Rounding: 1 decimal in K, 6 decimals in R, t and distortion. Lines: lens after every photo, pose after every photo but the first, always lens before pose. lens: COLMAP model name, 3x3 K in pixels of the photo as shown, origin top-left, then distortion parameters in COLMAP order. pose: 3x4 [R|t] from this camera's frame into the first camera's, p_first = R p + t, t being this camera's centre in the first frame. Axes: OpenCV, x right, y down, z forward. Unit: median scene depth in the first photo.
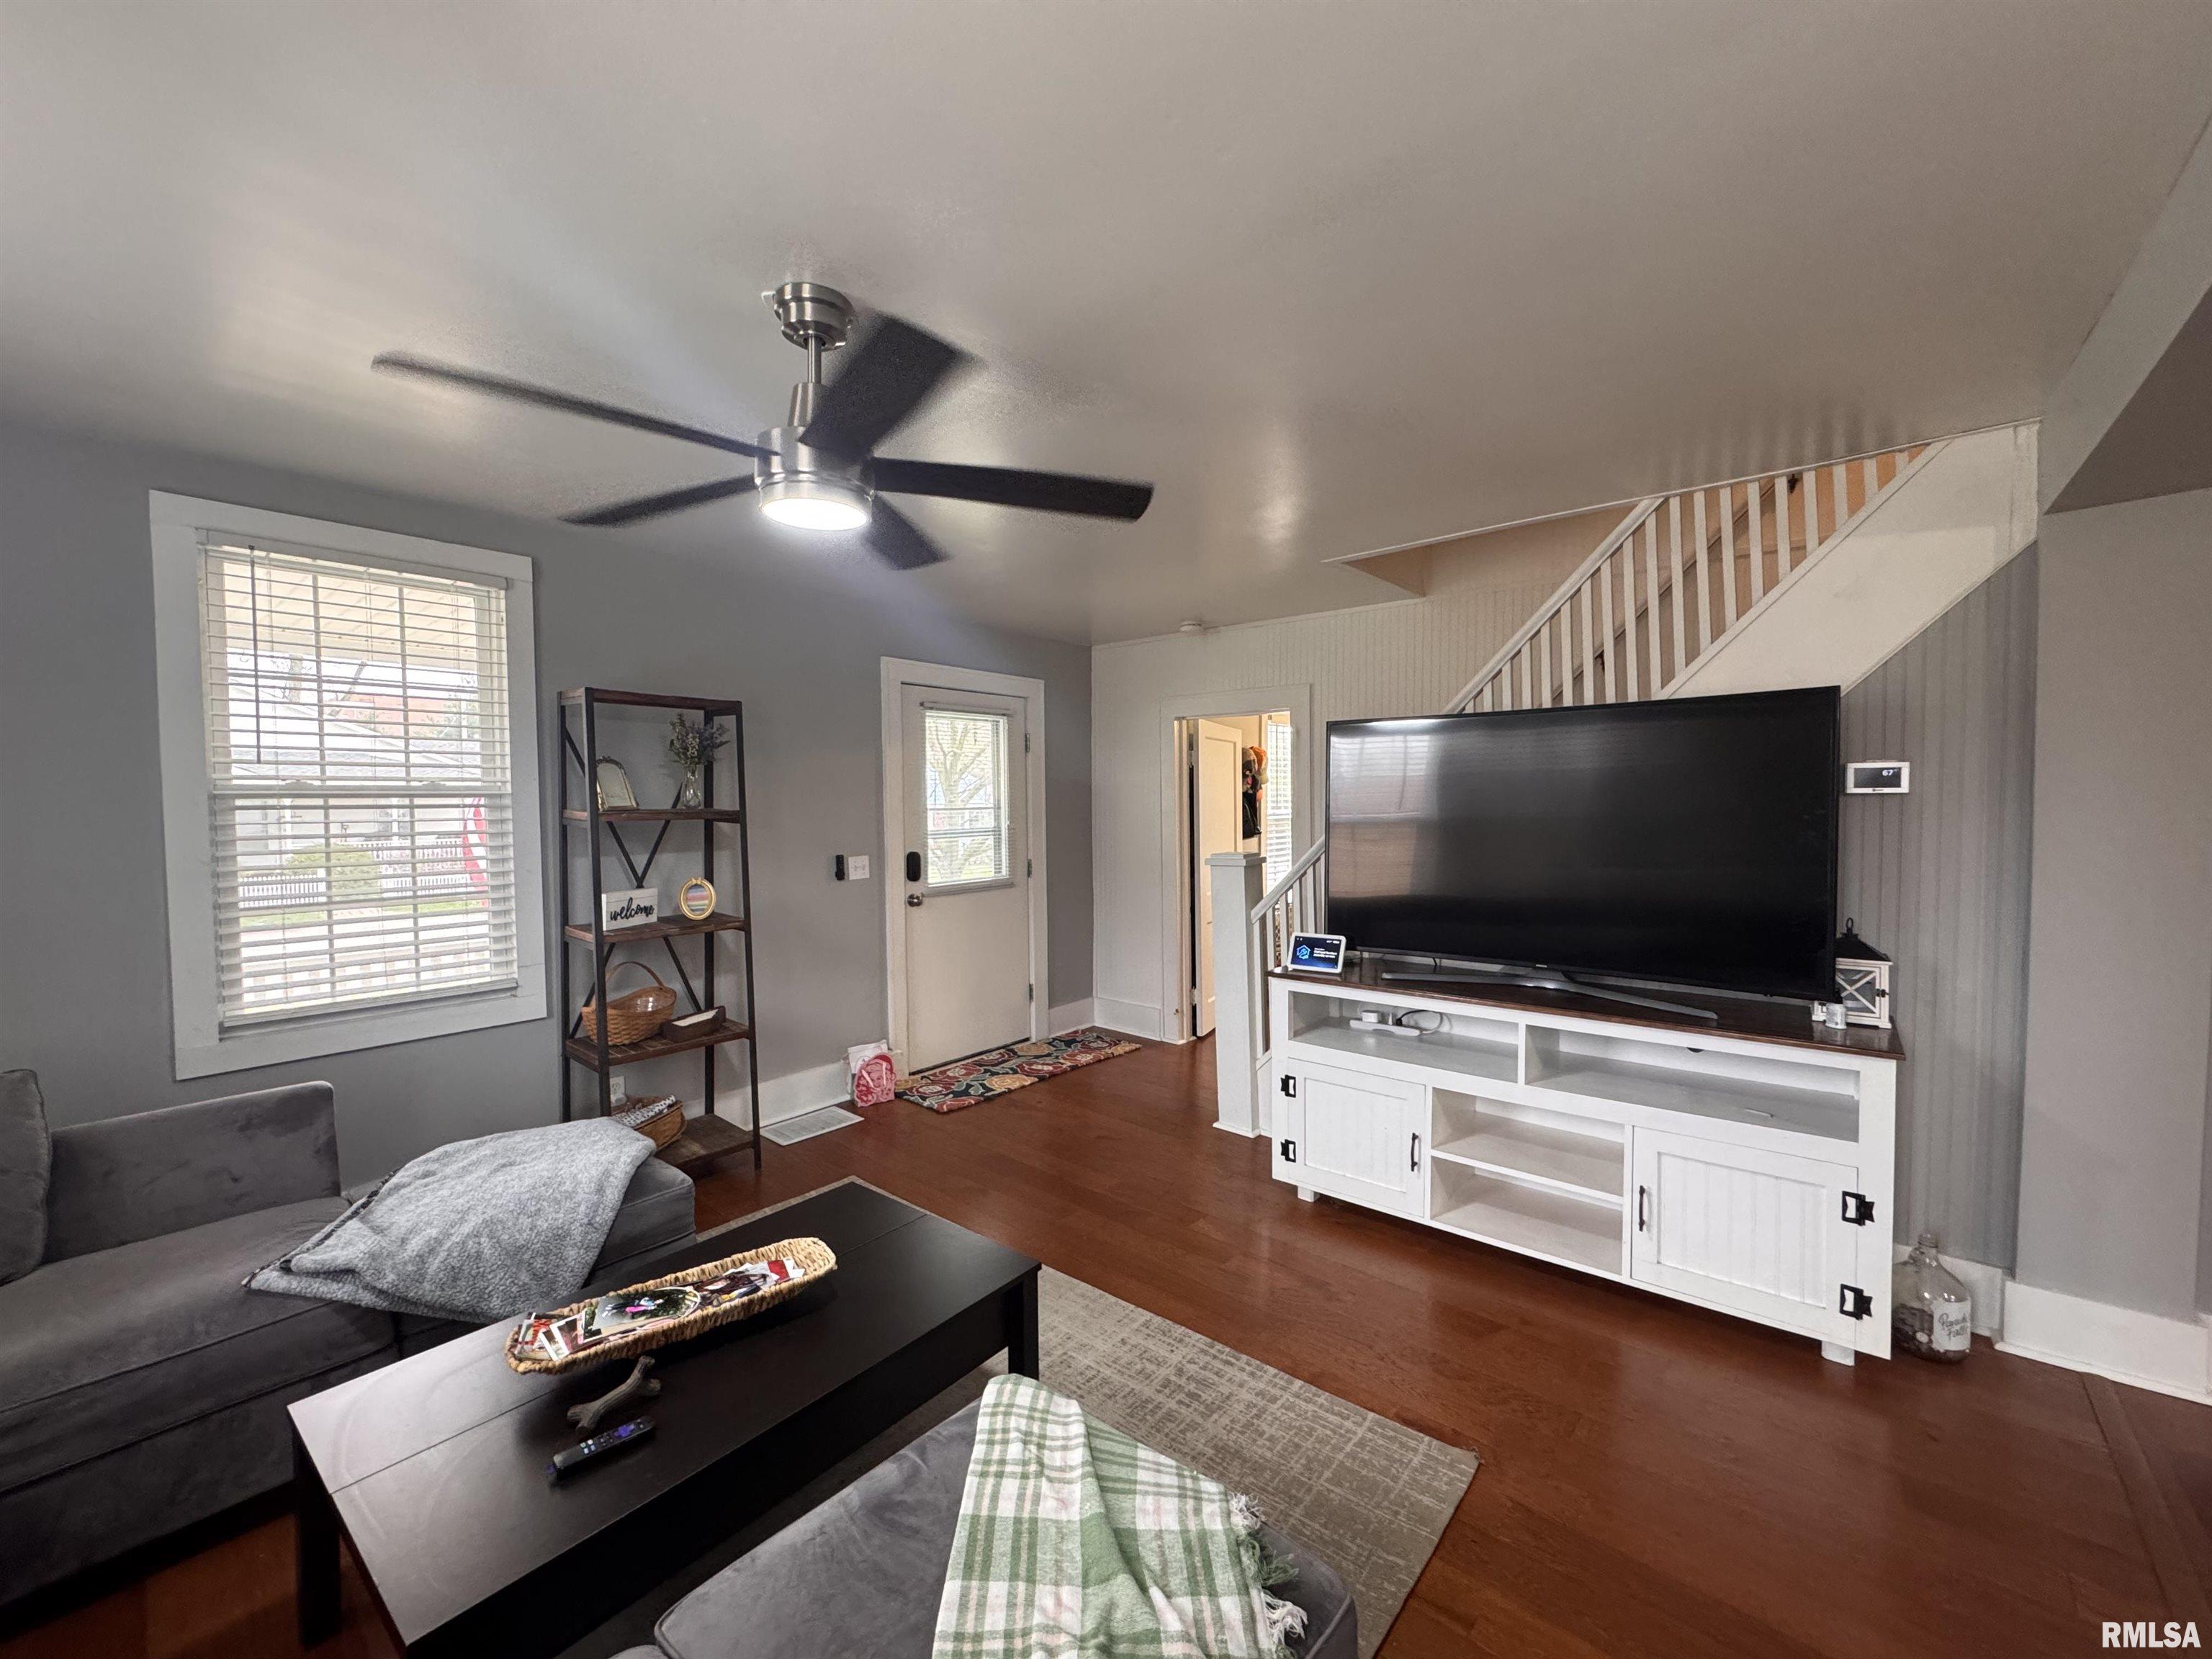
lens RADIAL K [[879.7, 0, 1106.0], [0, 879.7, 829.5], [0, 0, 1]] dist [-0.003170, 0.000112]
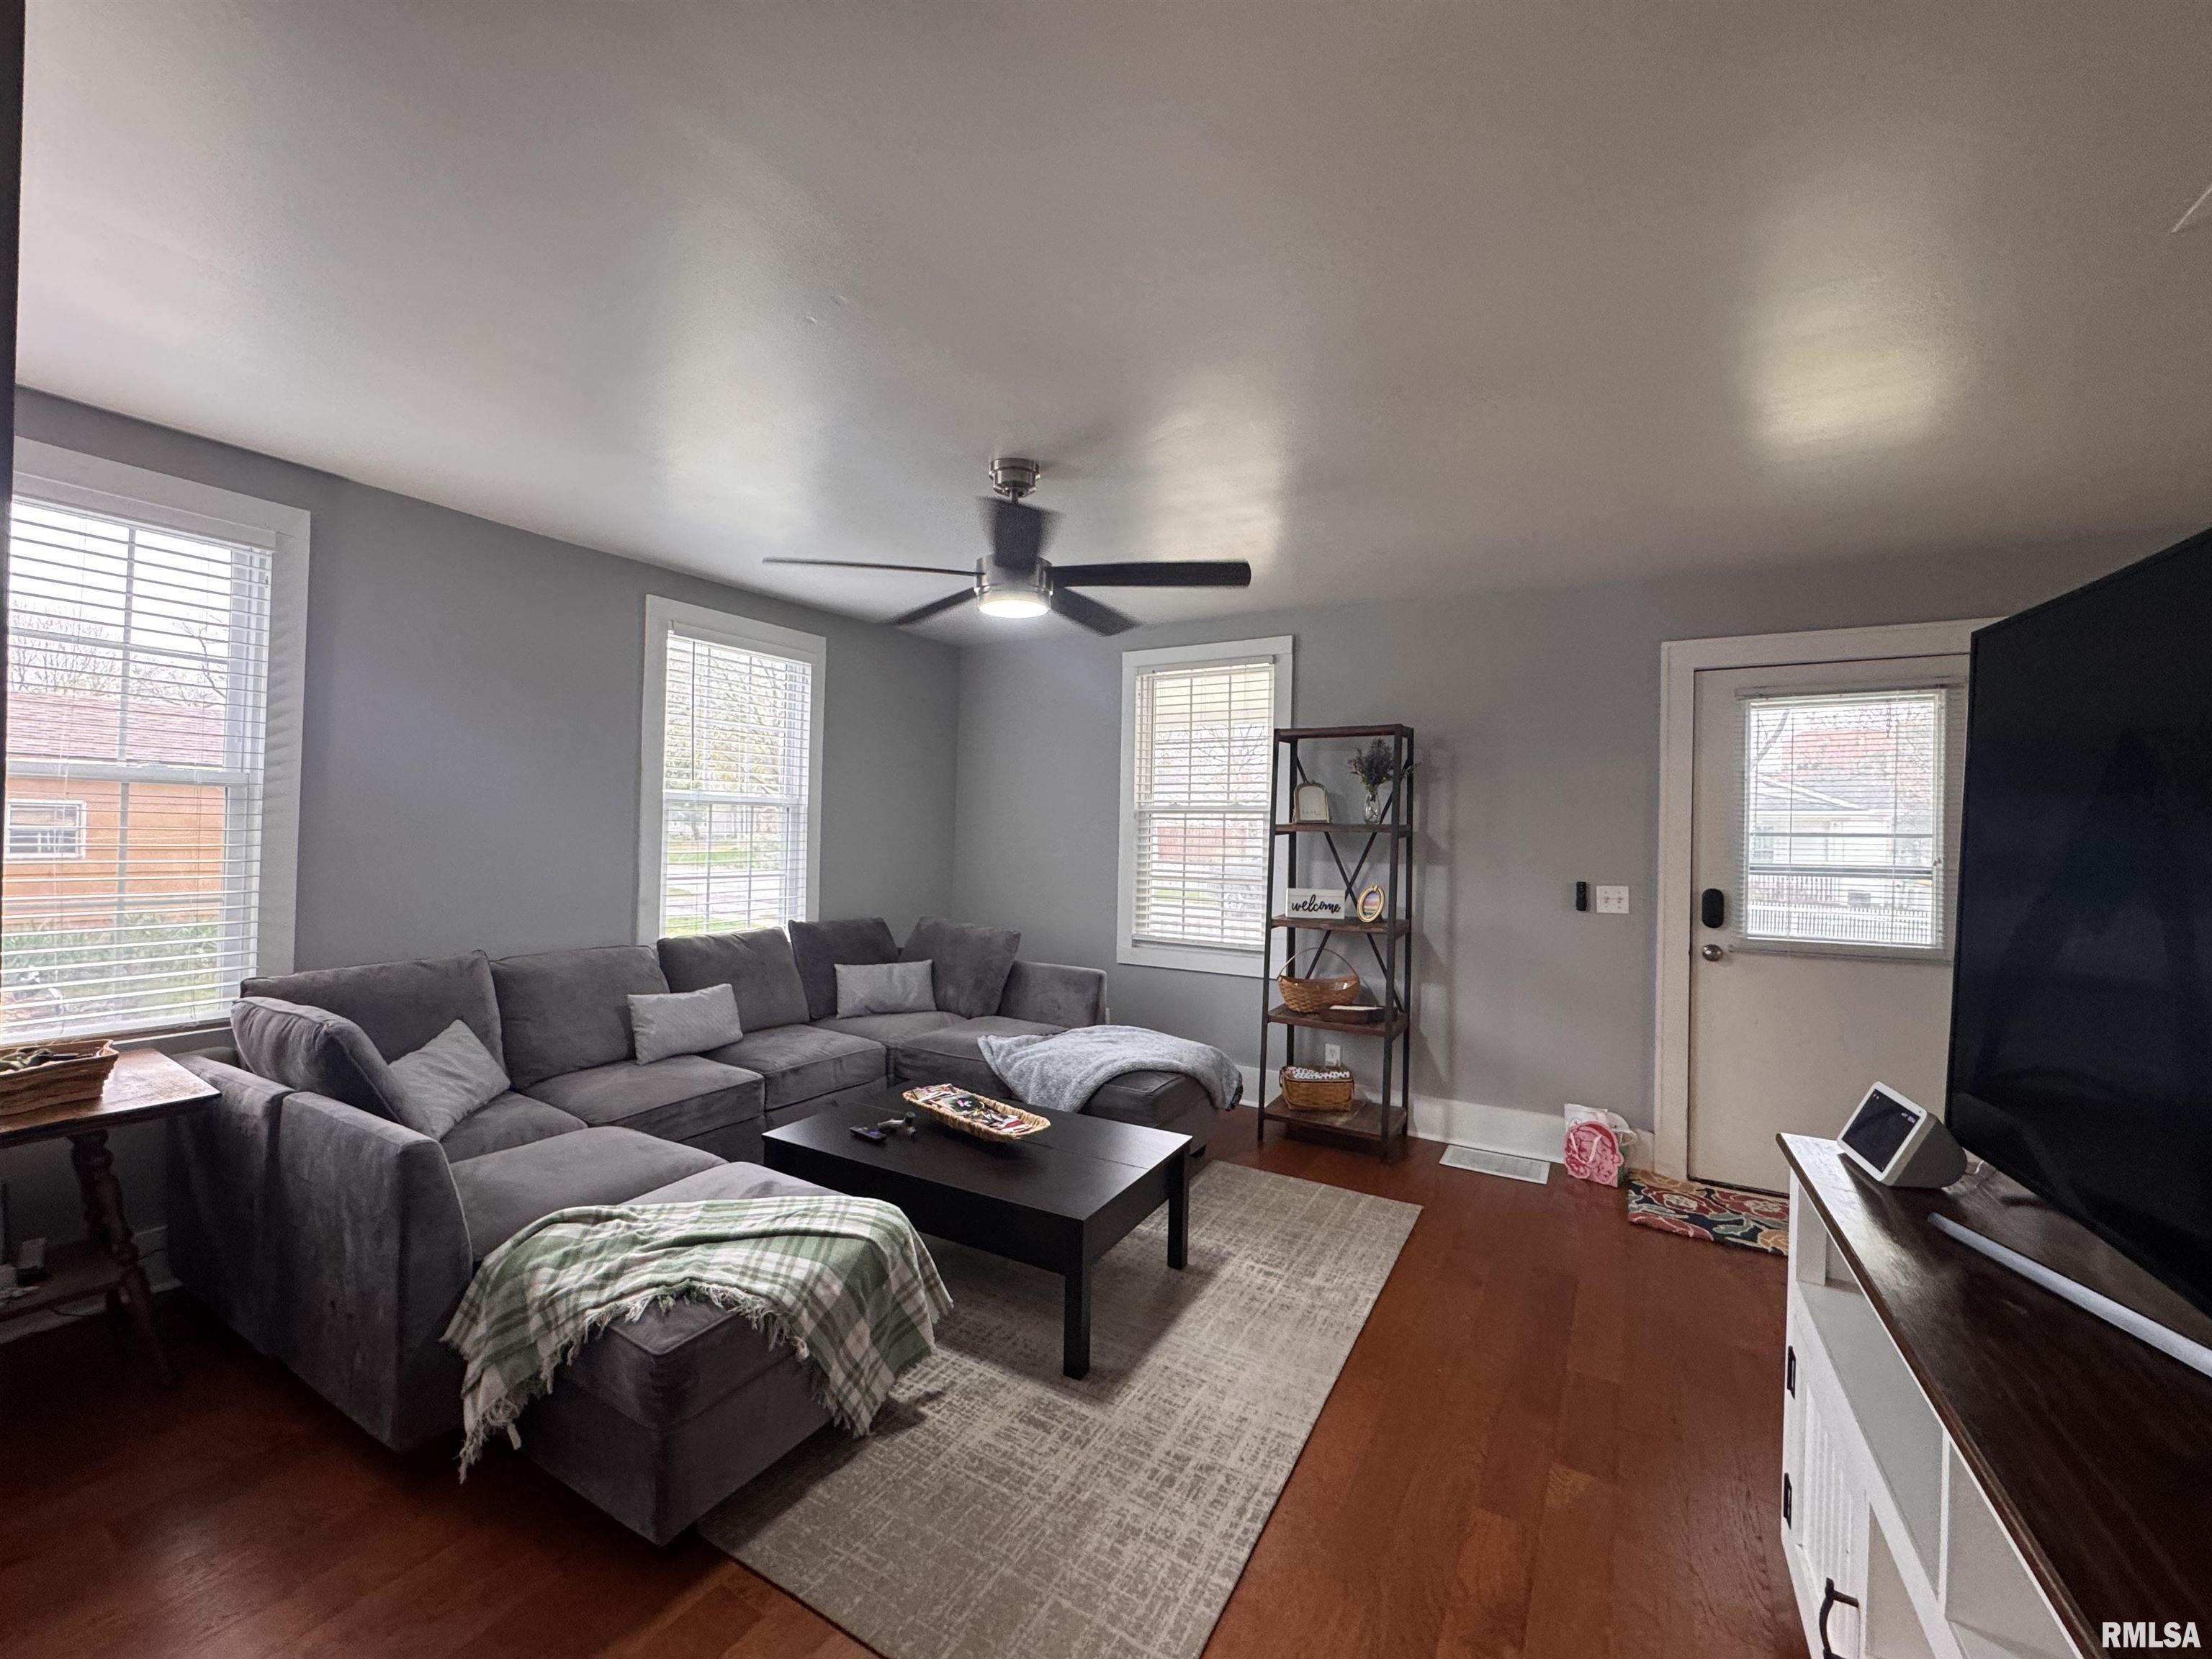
lens RADIAL K [[879.7, 0, 1106.0], [0, 879.7, 829.5], [0, 0, 1]] dist [-0.003170, 0.000112]
pose [[0.174121, 0.010120, -0.984672, 0.565878], [-0.050663, 0.998715, 0.001306, -0.000328], [0.983420, 0.049659, 0.174410, 0.452812]]
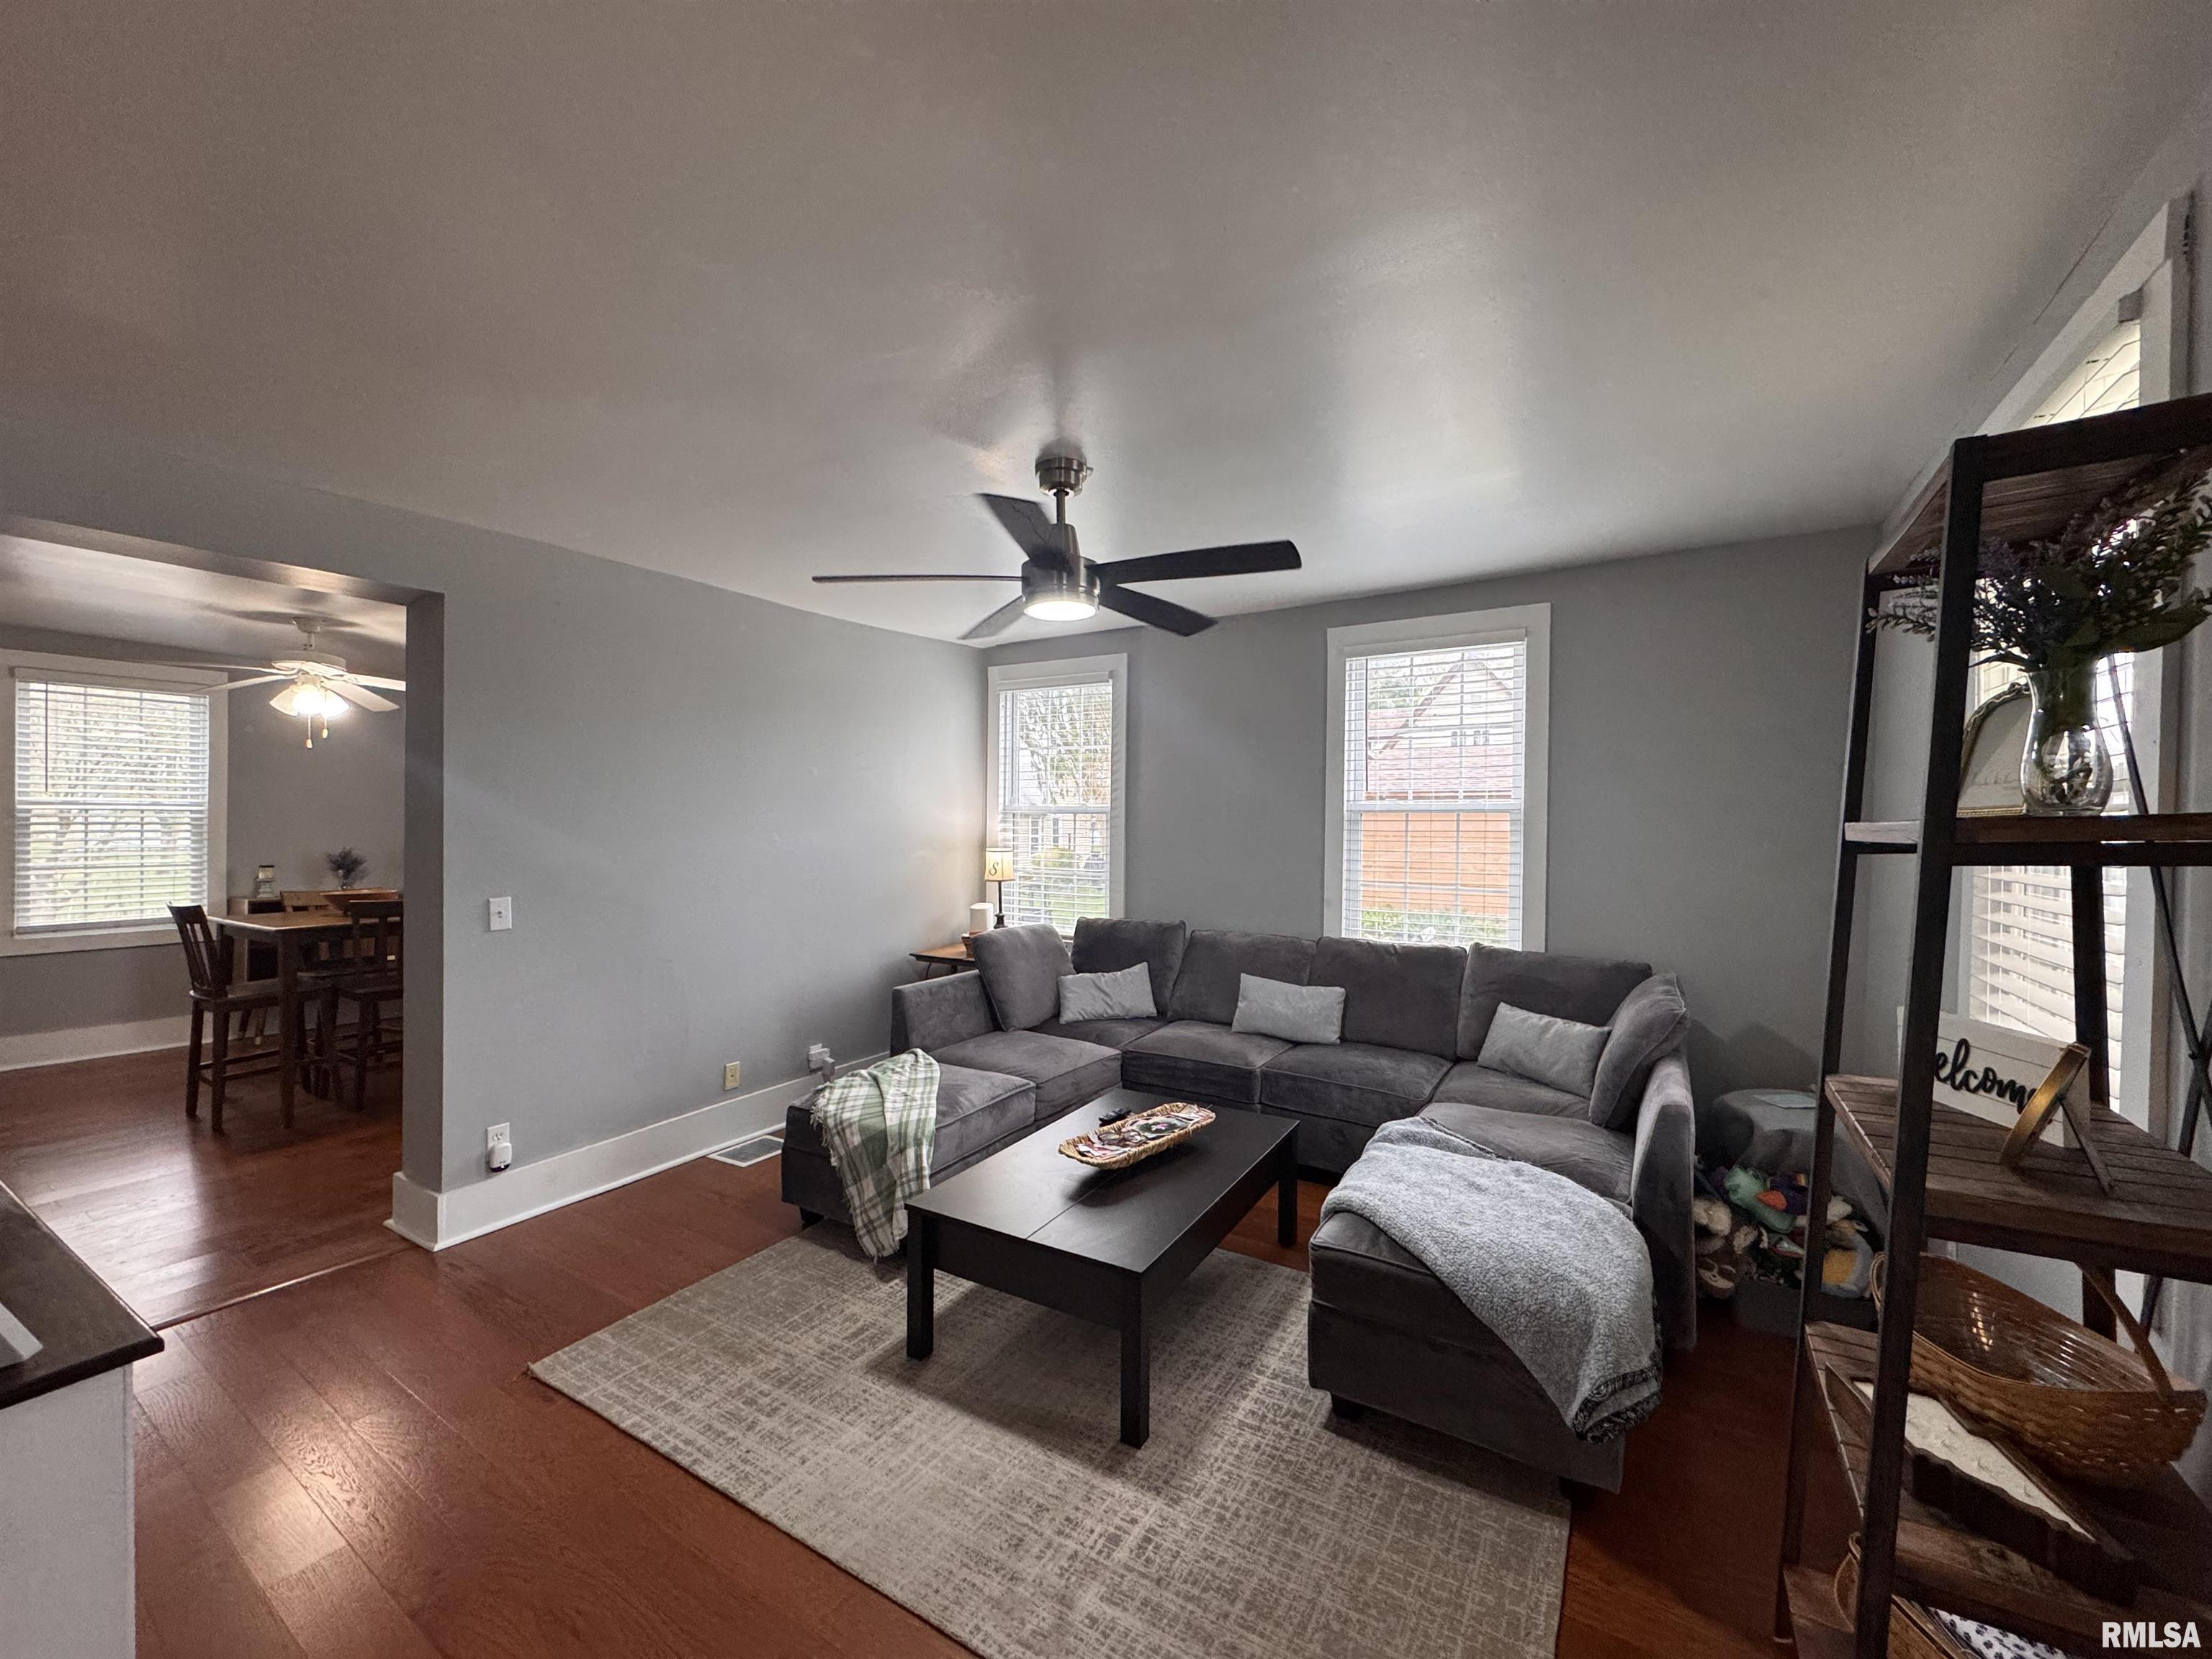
lens RADIAL K [[879.7, 0, 1106.0], [0, 879.7, 829.5], [0, 0, 1]] dist [-0.003170, 0.000112]
pose [[-0.988740, 0.000762, -0.149639, -0.090455], [-0.005361, 0.999165, 0.040514, -0.029346], [0.149545, 0.040860, -0.987910, 1.212786]]
